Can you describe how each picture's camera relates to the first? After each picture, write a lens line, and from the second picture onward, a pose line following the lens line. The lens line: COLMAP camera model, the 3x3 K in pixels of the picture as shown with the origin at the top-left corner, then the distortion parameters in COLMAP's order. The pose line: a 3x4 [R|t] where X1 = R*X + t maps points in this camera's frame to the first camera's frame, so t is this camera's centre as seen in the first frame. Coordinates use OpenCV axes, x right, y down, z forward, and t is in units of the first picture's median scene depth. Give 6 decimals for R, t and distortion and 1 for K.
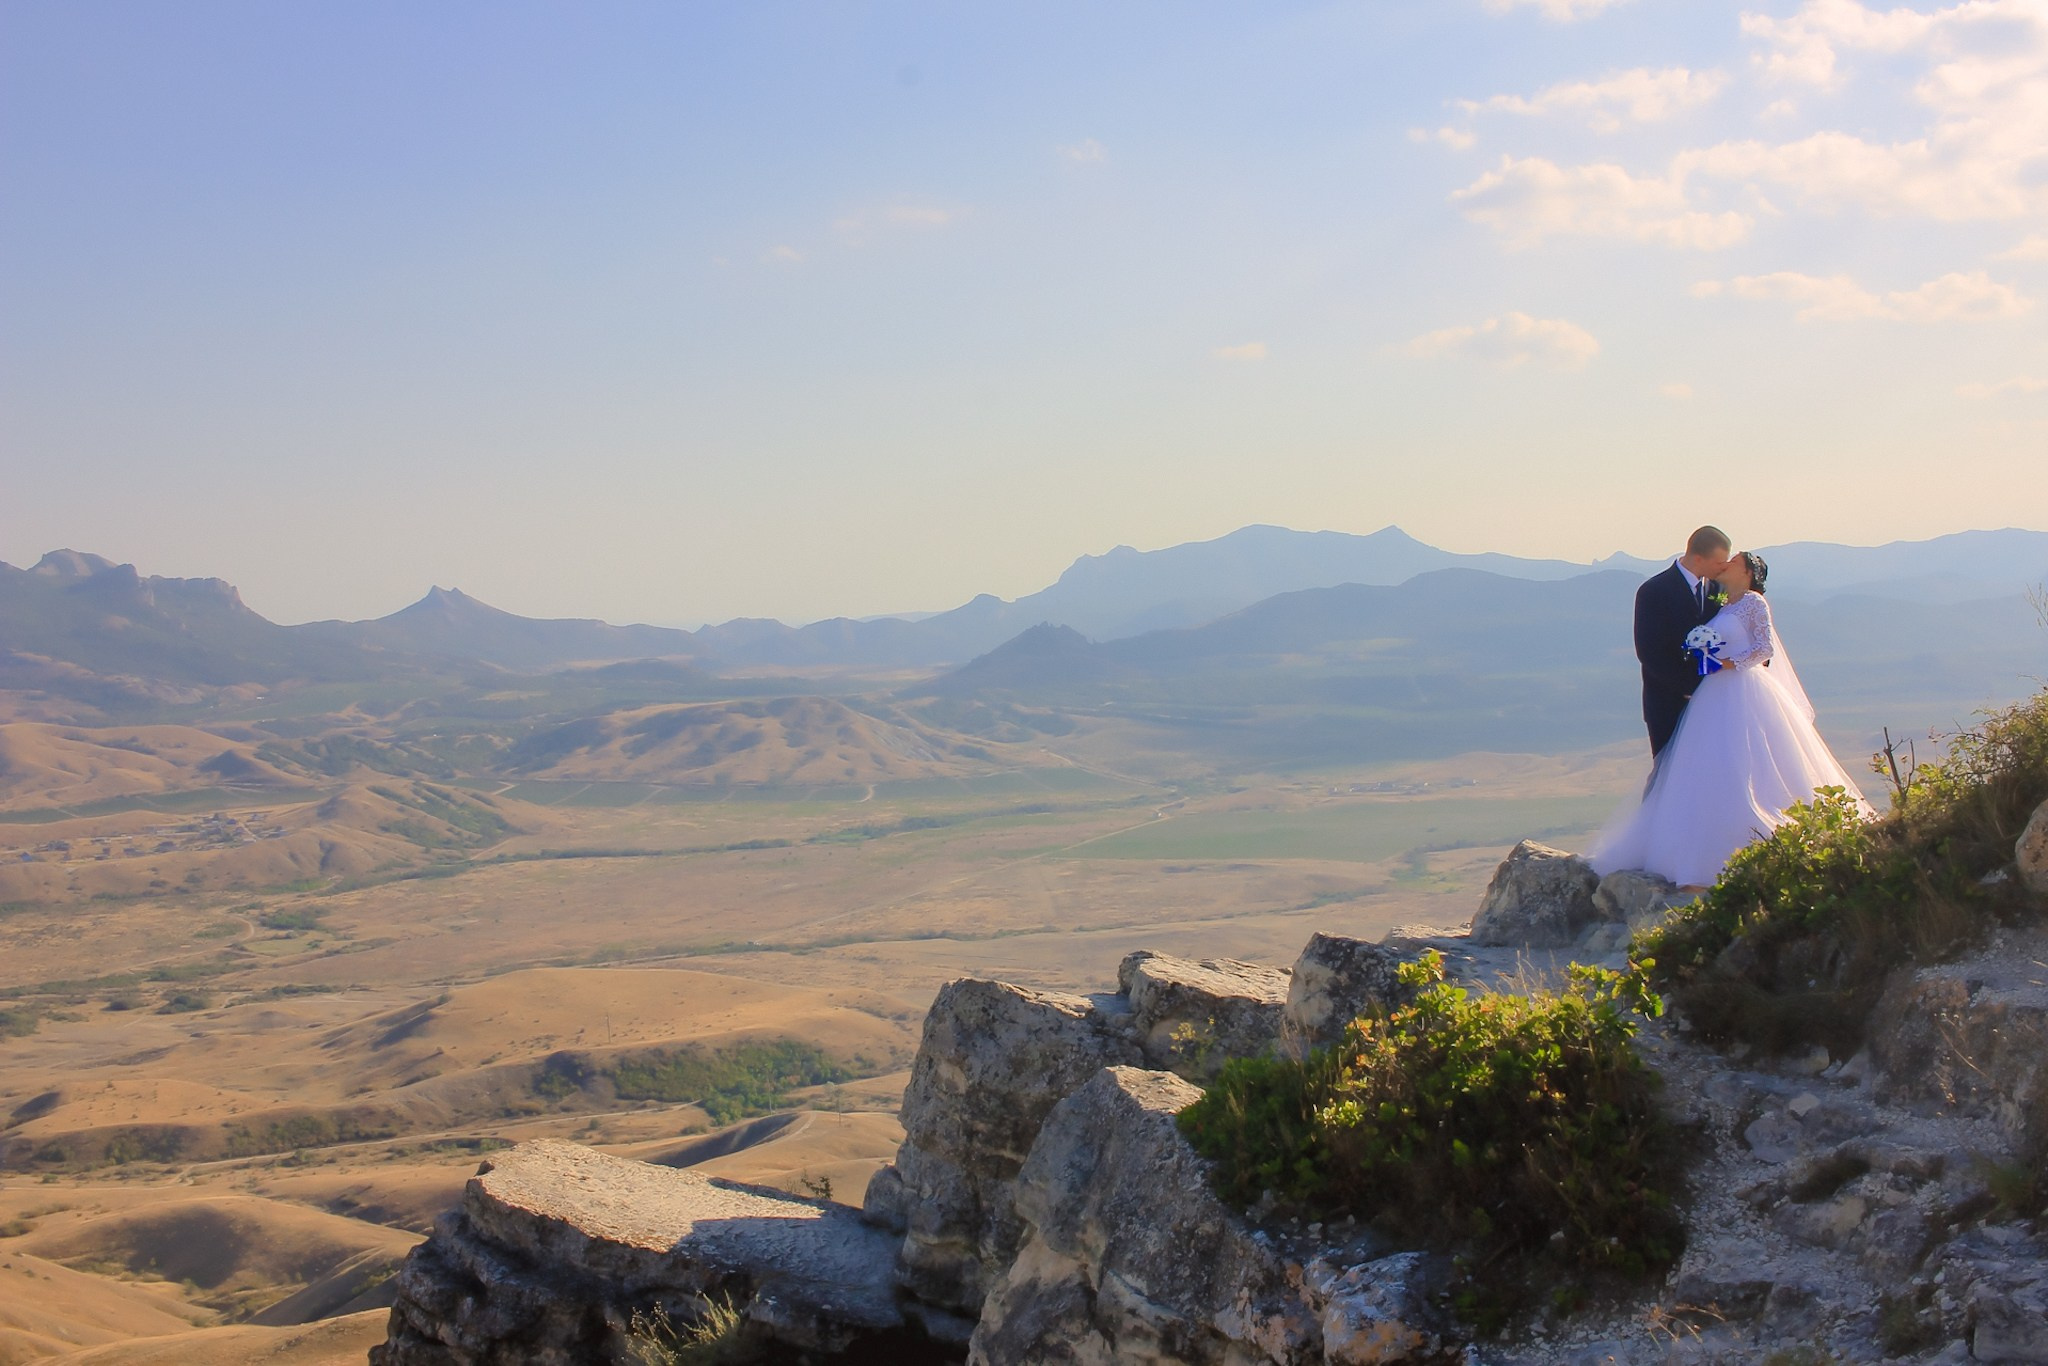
lens RADIAL K [[2774.2, 0, 932.3], [0, 2774.2, 645.1], [0, 0, 1]] dist [-0.084783, 0.000000]
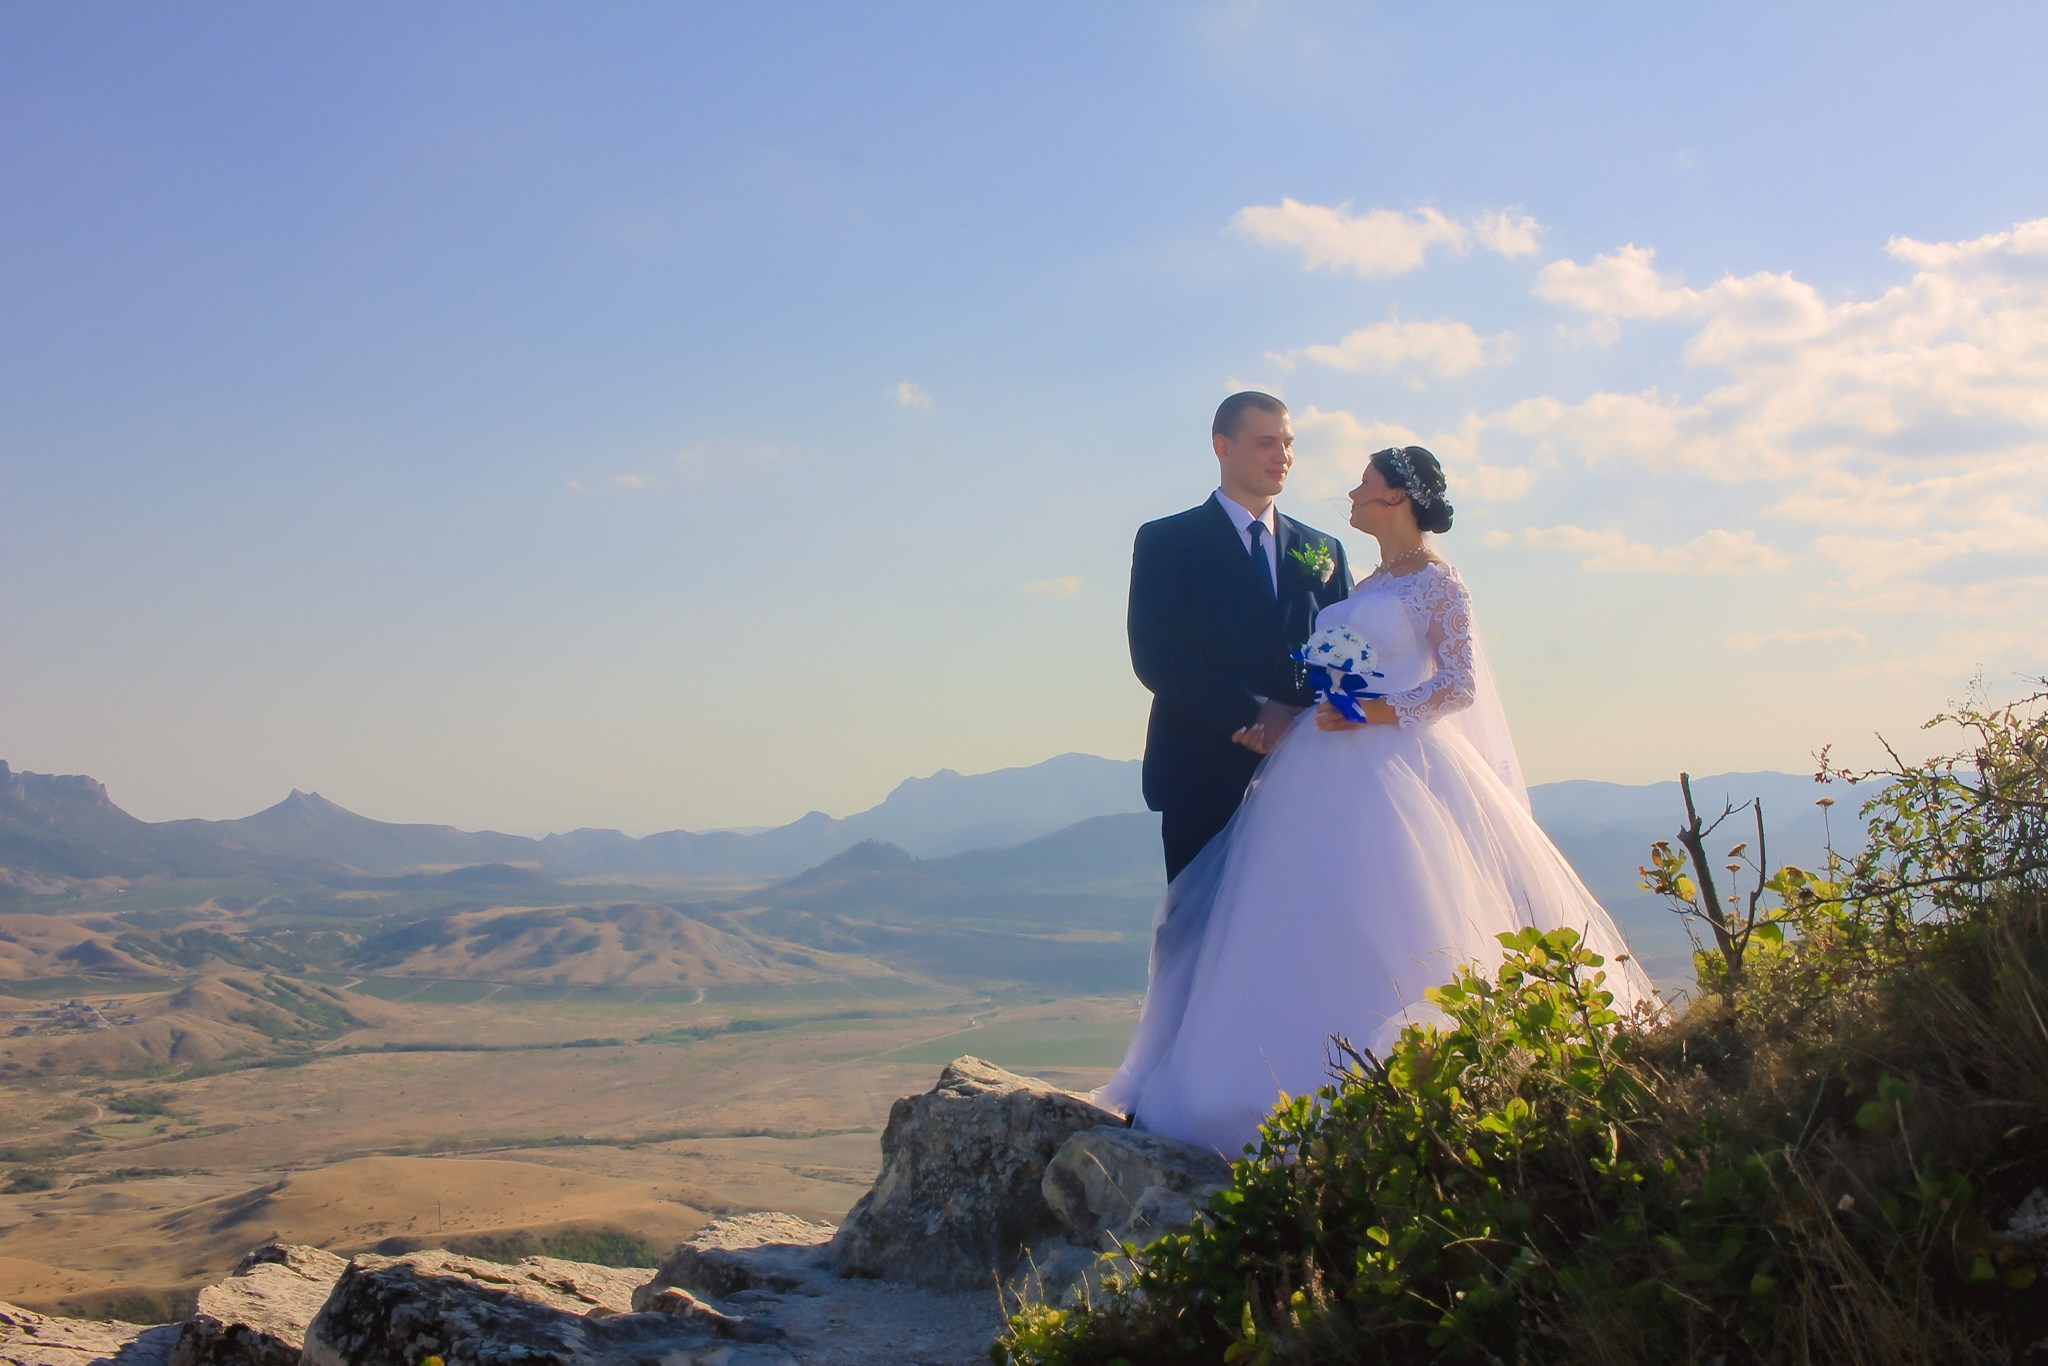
lens RADIAL K [[2350.8, 0, 990.1], [0, 2350.8, 719.1], [0, 0, 1]] dist [-0.086495, 0.000000]
pose [[0.997959, 0.027449, 0.057651, 0.033646], [-0.023484, 0.997383, -0.068372, 0.006673], [-0.059377, 0.066878, 0.995993, 0.098898]]
